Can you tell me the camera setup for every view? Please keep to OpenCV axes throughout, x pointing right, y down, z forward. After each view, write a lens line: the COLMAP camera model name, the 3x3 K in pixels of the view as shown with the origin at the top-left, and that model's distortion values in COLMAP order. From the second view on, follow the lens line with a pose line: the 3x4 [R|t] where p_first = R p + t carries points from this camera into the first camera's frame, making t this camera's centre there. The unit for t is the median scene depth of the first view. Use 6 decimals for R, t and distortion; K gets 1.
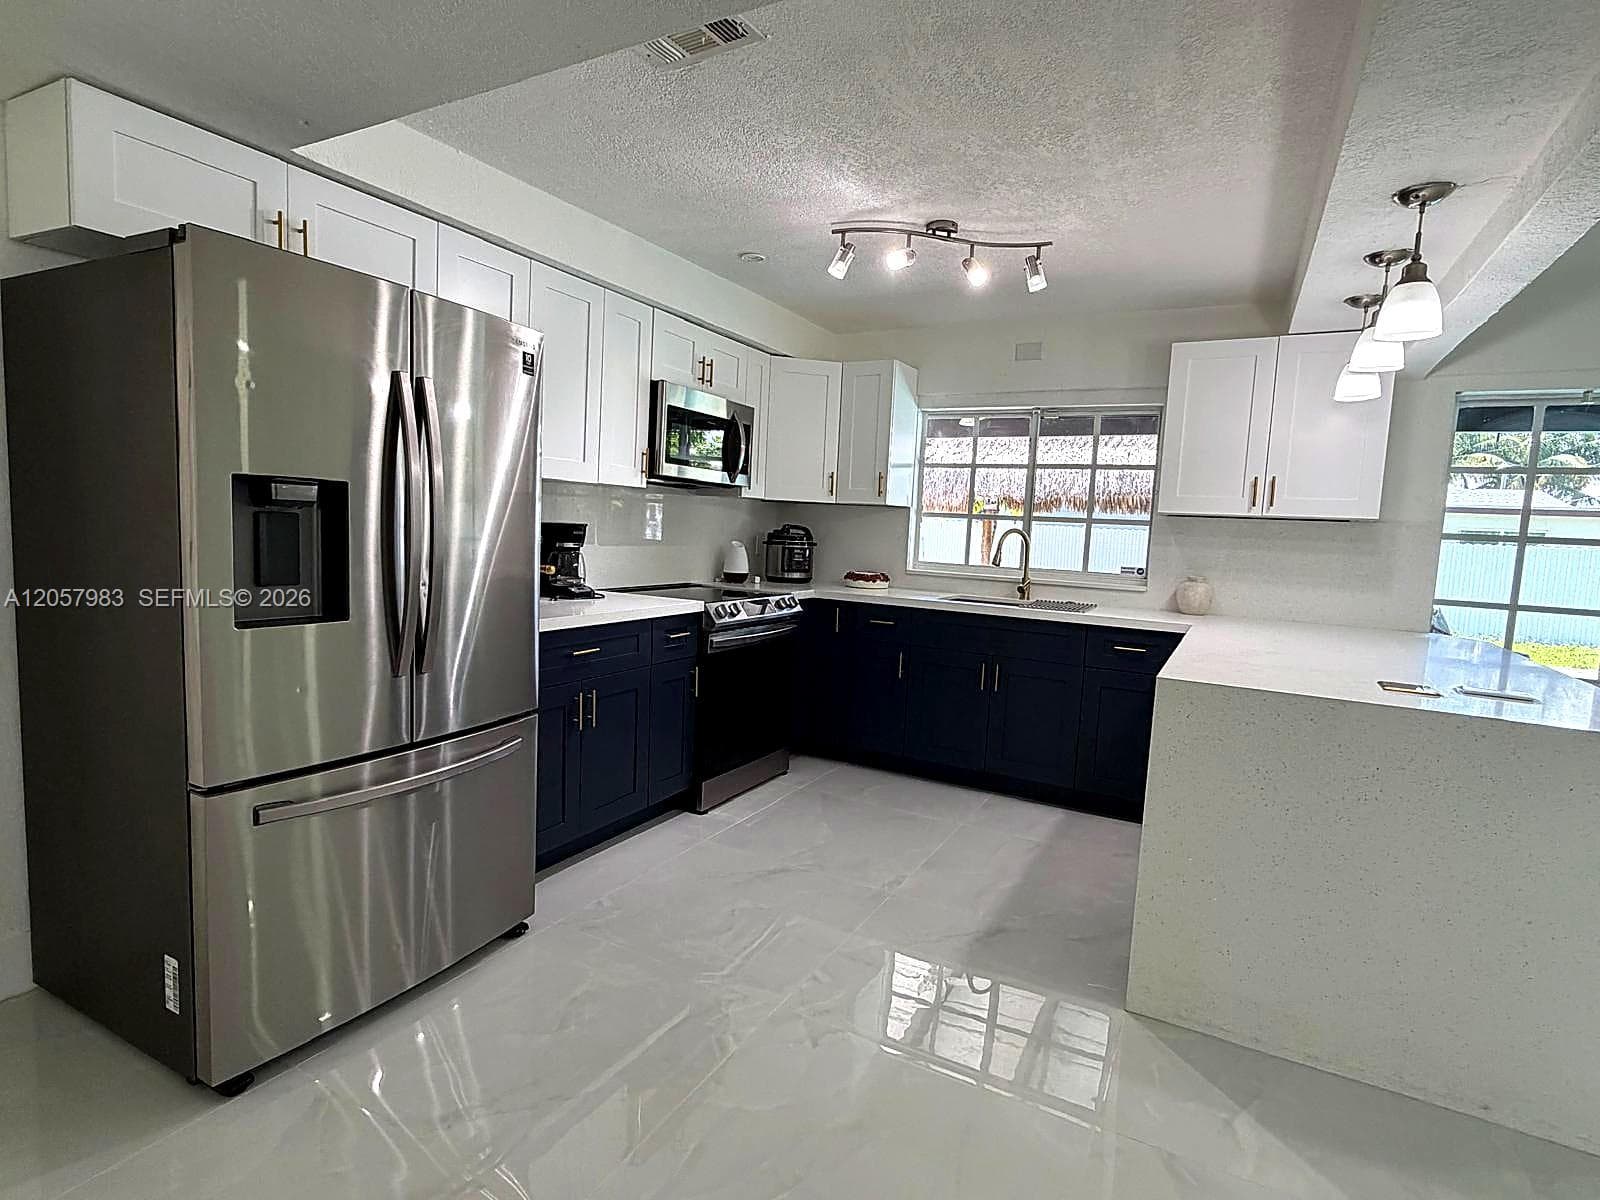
lens RADIAL K [[795.3, 0, 800.0], [0, 795.3, 600.0], [0, 0, 1]] dist [-0.000822, -0.000311]
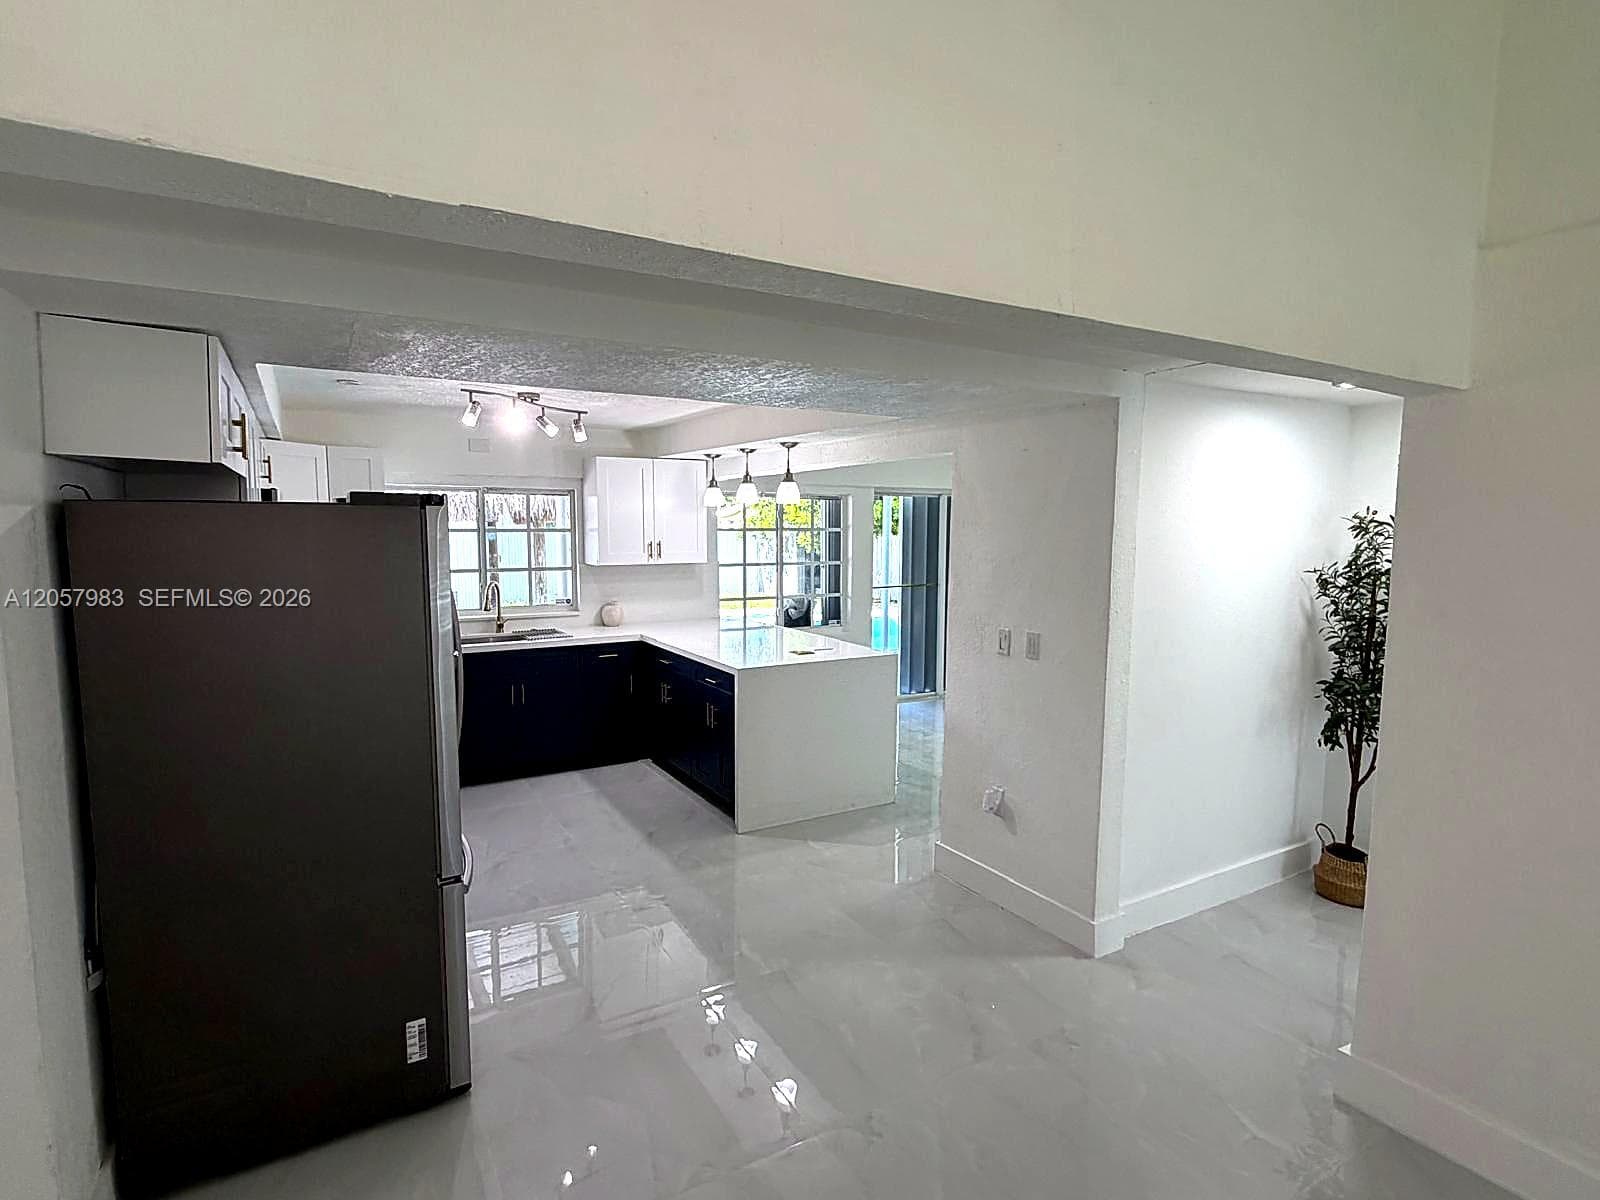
lens RADIAL K [[689.7, 0, 800.0], [0, 689.7, 600.0], [0, 0, 1]] dist [-0.001867, -0.000246]
pose [[0.555355, -0.115749, 0.823519, -0.617743], [0.107632, 0.991942, 0.066838, -0.123482], [-0.824619, 0.051519, 0.563338, -0.104897]]
